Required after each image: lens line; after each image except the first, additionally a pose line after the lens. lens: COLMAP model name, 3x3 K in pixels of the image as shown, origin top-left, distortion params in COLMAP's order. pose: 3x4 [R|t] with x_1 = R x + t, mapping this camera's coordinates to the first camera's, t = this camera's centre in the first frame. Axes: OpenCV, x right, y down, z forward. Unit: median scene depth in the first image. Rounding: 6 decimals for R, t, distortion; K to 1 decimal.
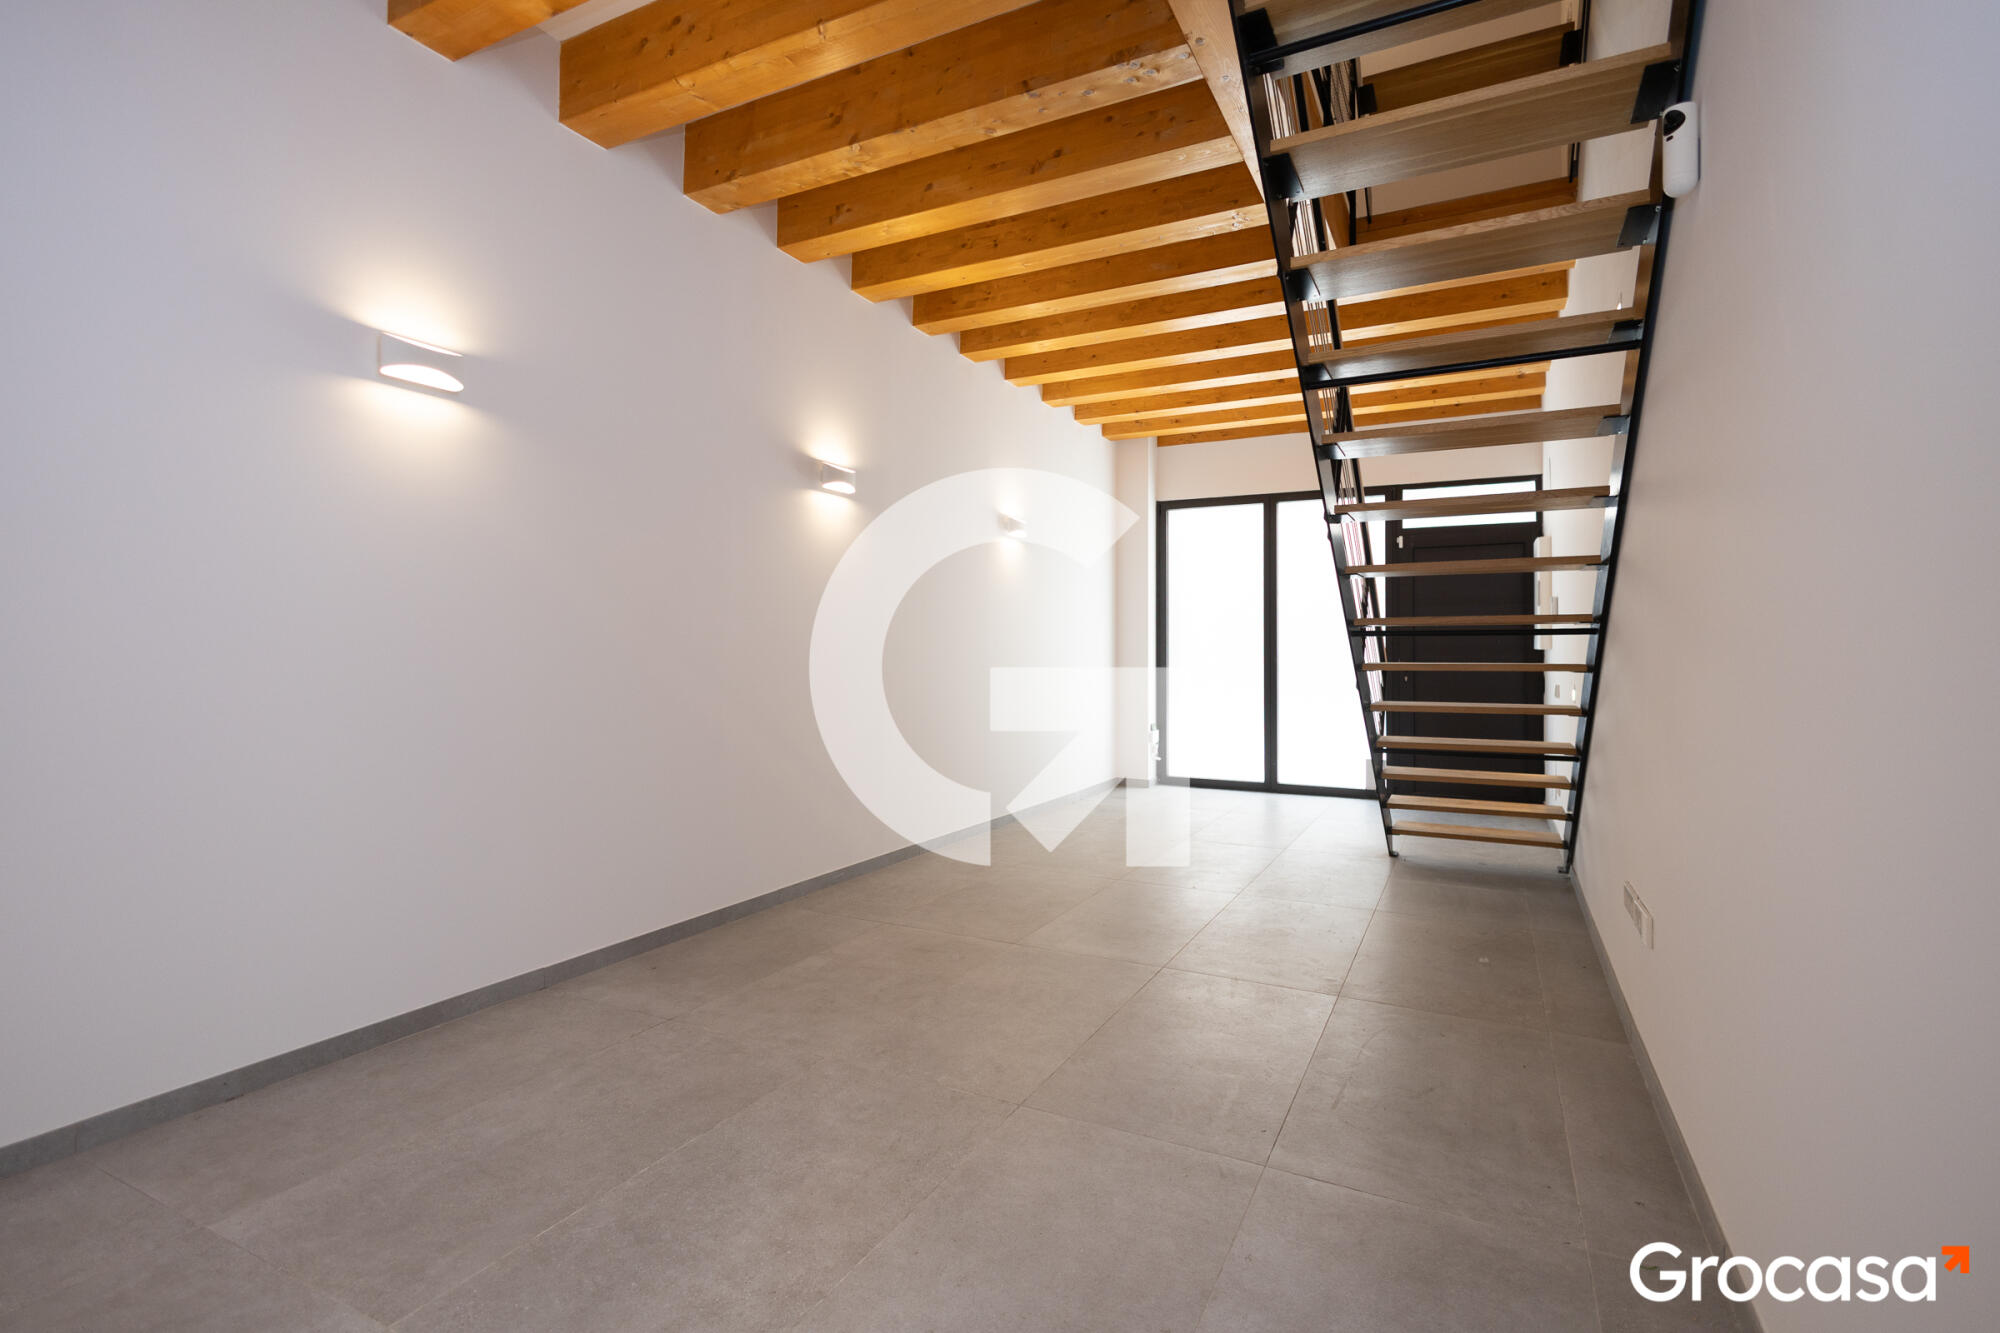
lens RADIAL K [[932.0, 0, 971.9], [0, 932.0, 659.8], [0, 0, 1]] dist [0.010439, -0.000062]
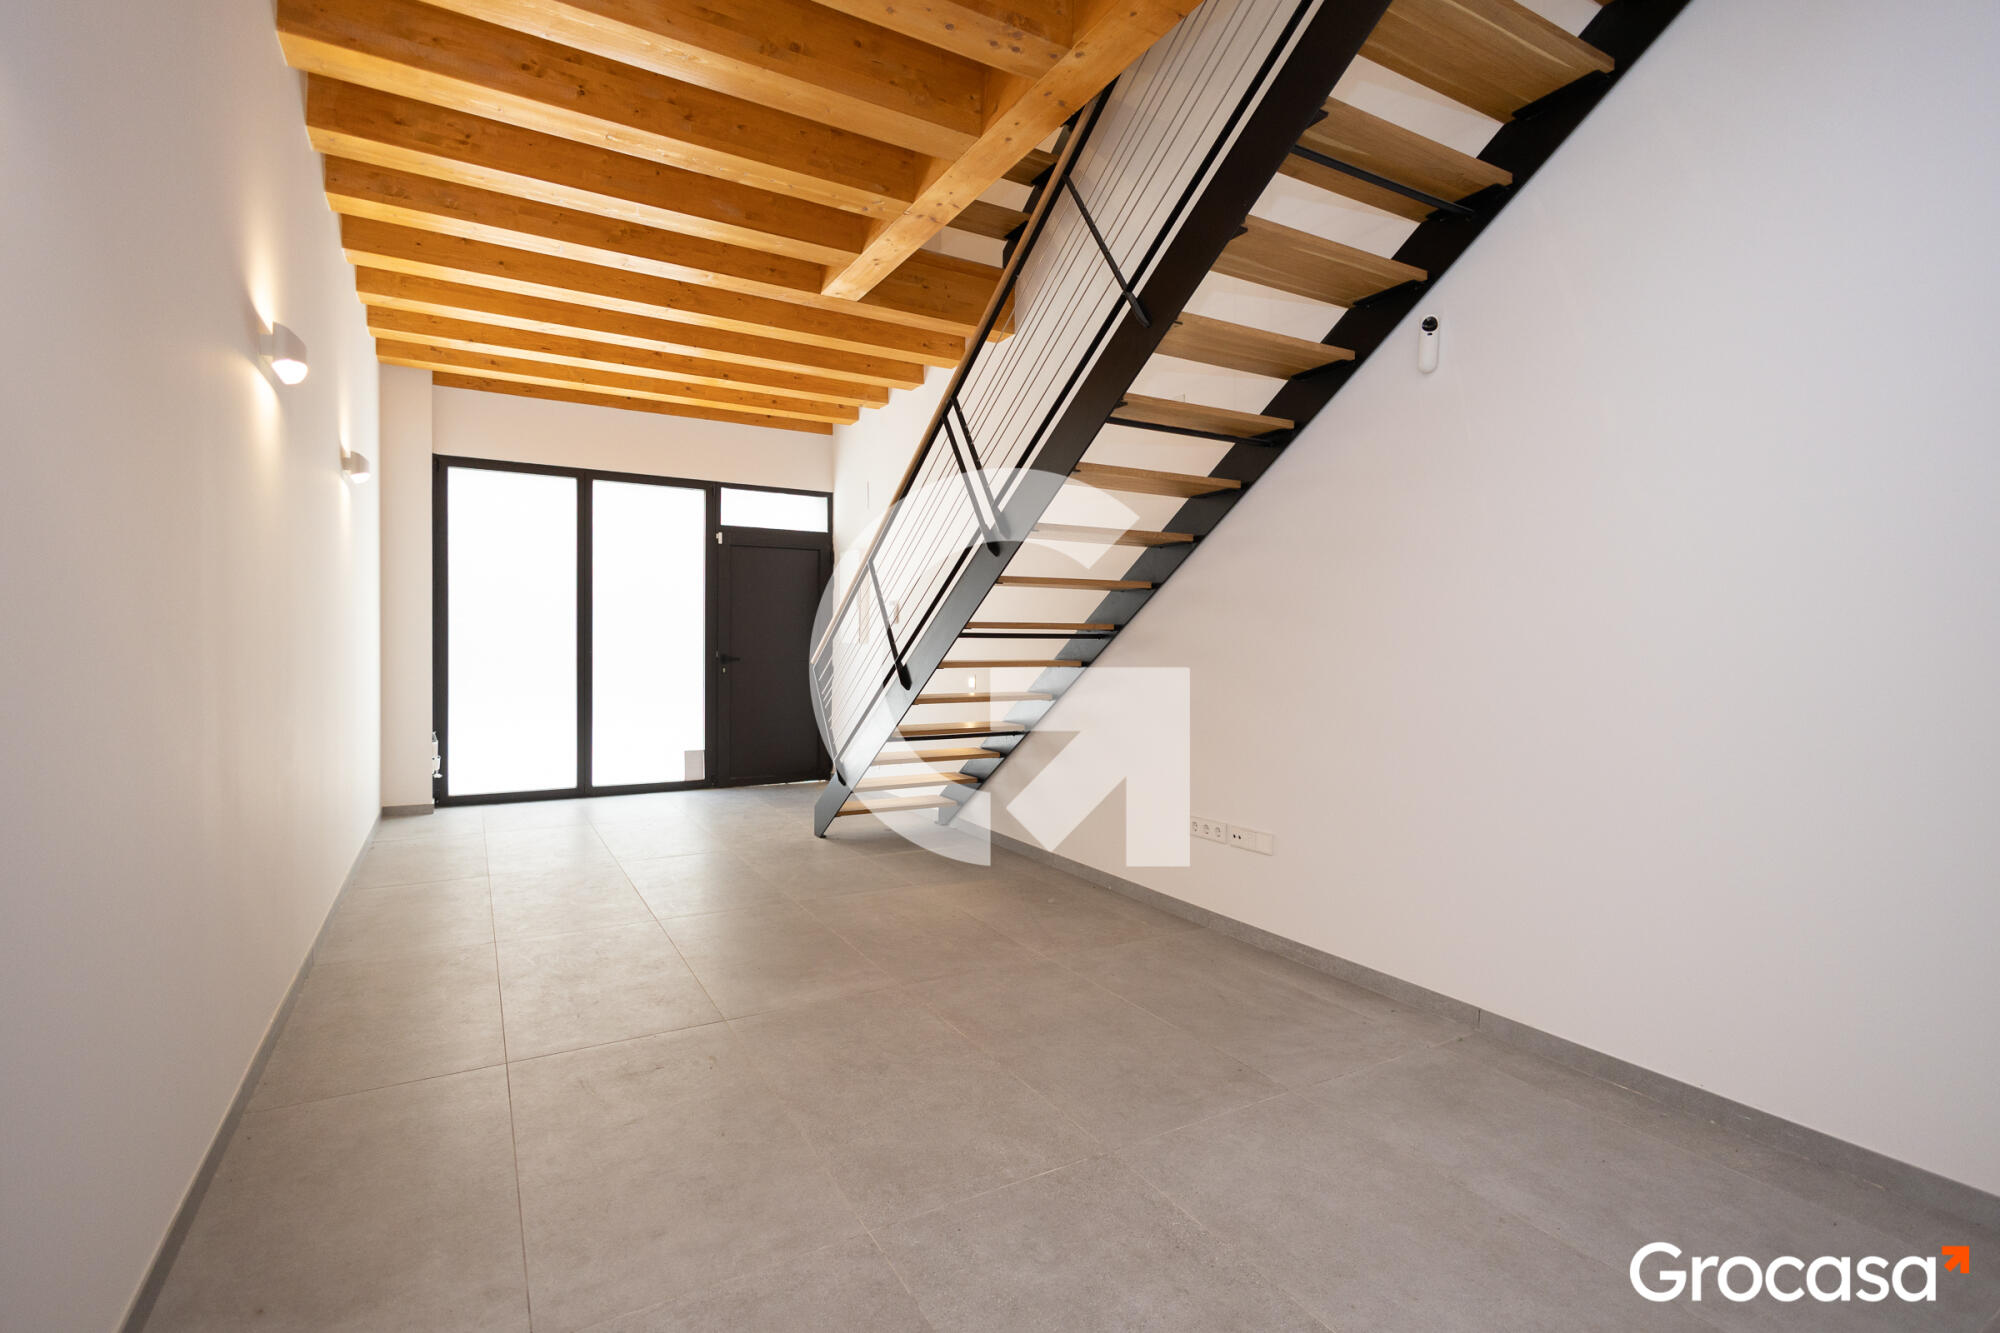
lens RADIAL K [[932.0, 0, 971.9], [0, 932.0, 659.8], [0, 0, 1]] dist [0.010439, -0.000062]
pose [[0.534672, -0.013287, 0.844955, -0.244512], [0.001117, 0.999887, 0.015016, -0.005701], [-0.845059, -0.007085, 0.534626, 0.193764]]
